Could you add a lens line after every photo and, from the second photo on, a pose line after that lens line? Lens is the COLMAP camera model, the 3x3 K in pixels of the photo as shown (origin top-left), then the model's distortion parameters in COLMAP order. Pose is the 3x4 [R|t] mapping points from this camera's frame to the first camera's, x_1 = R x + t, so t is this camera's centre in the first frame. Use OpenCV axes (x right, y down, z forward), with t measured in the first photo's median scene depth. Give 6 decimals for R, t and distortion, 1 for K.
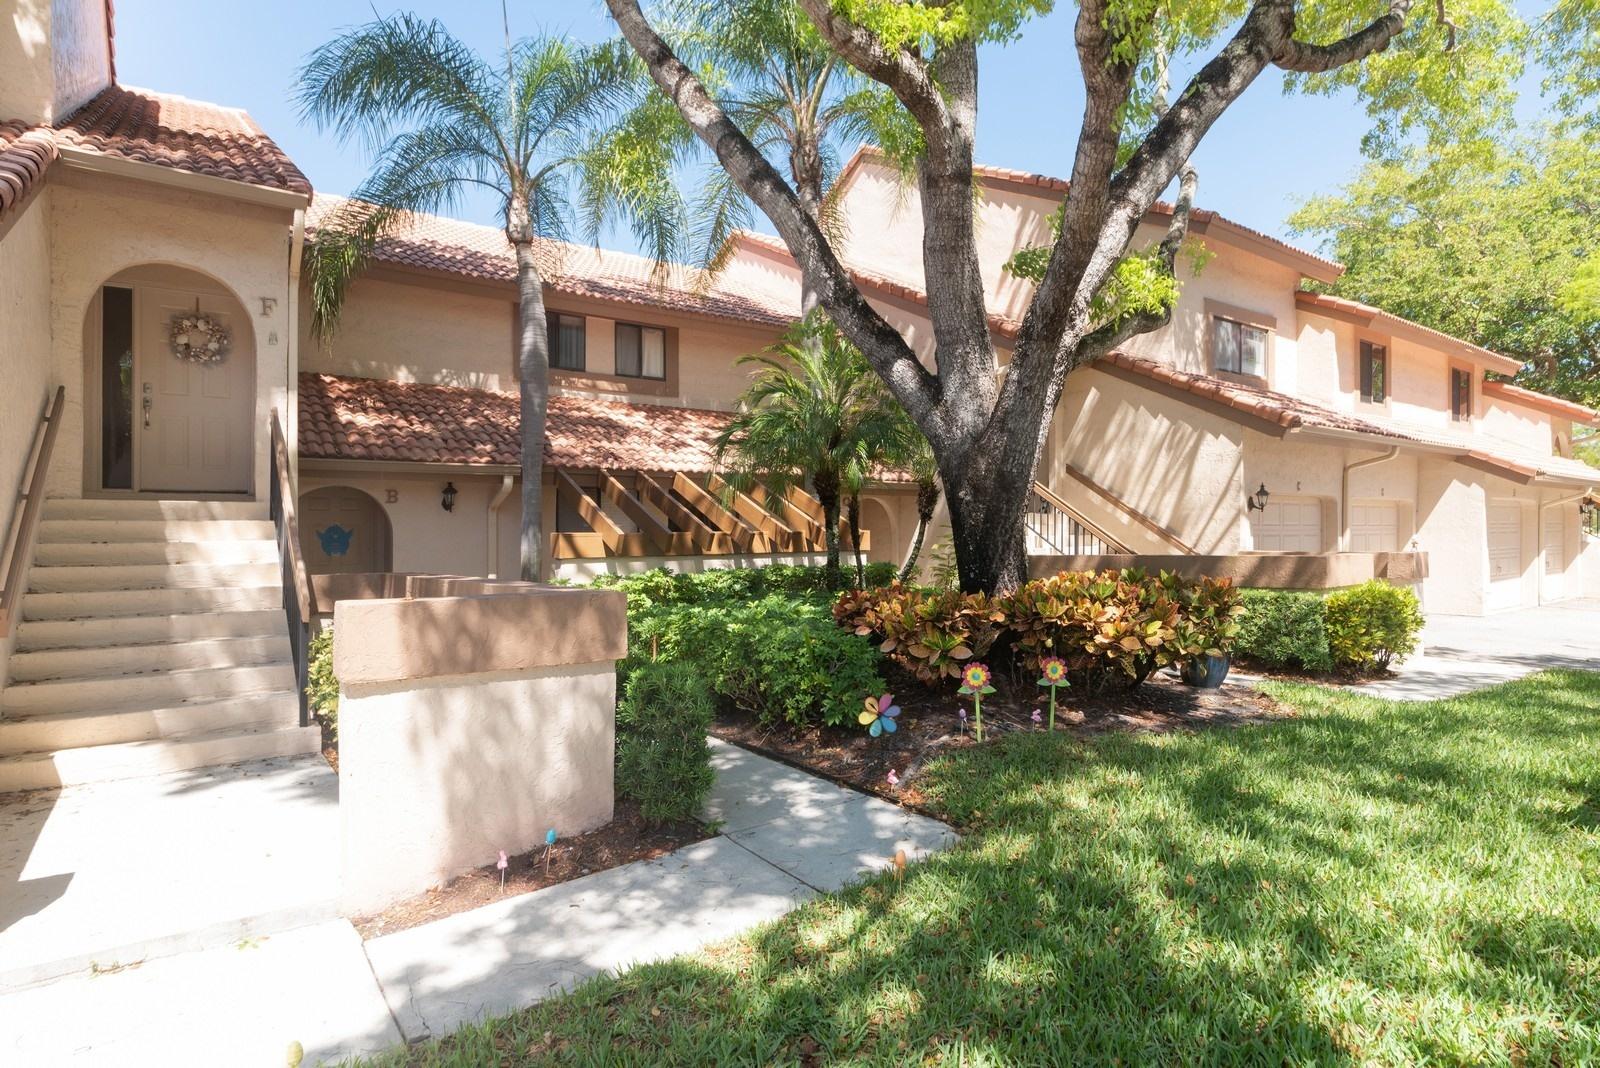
lens RADIAL K [[837.1, 0, 800.0], [0, 837.1, 534.0], [0, 0, 1]] dist [0.000742, -0.000195]
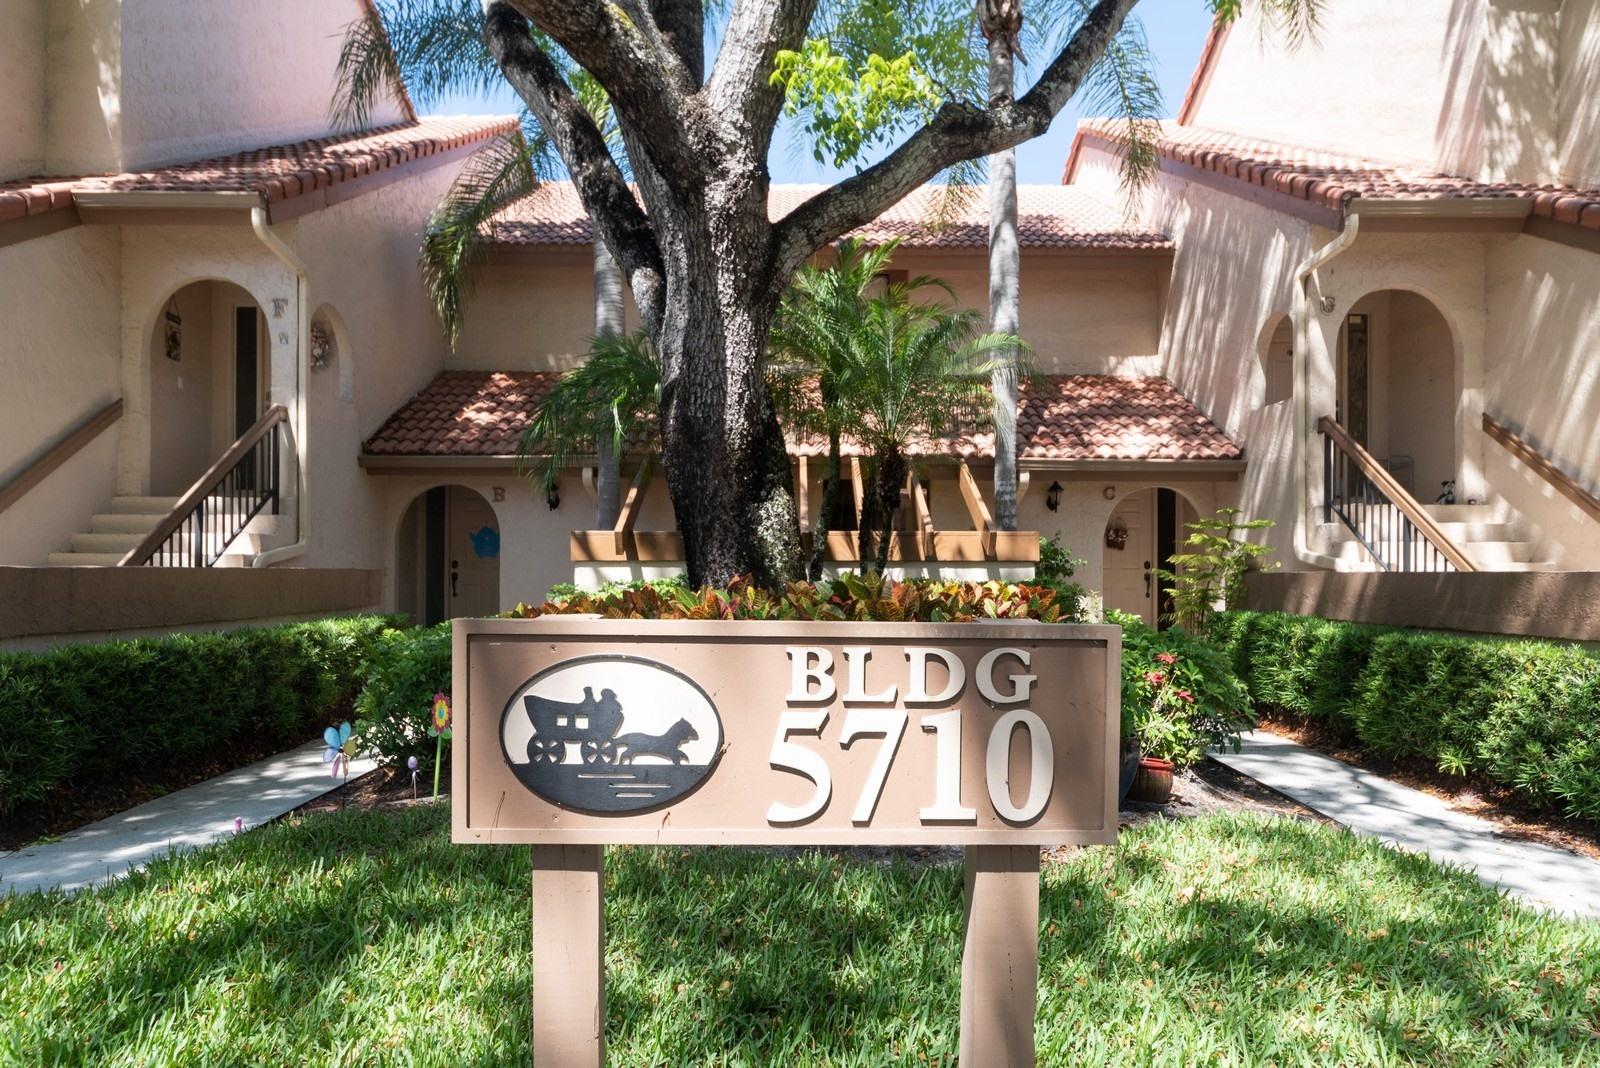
lens RADIAL K [[1037.1, 0, 800.0], [0, 1037.1, 534.0], [0, 0, 1]] dist [-0.000960, -0.000639]
pose [[0.828607, -0.001223, -0.559829, 0.528388], [-0.009740, 0.999815, -0.016600, 0.018012], [0.559745, 0.019207, 0.828442, 0.272296]]
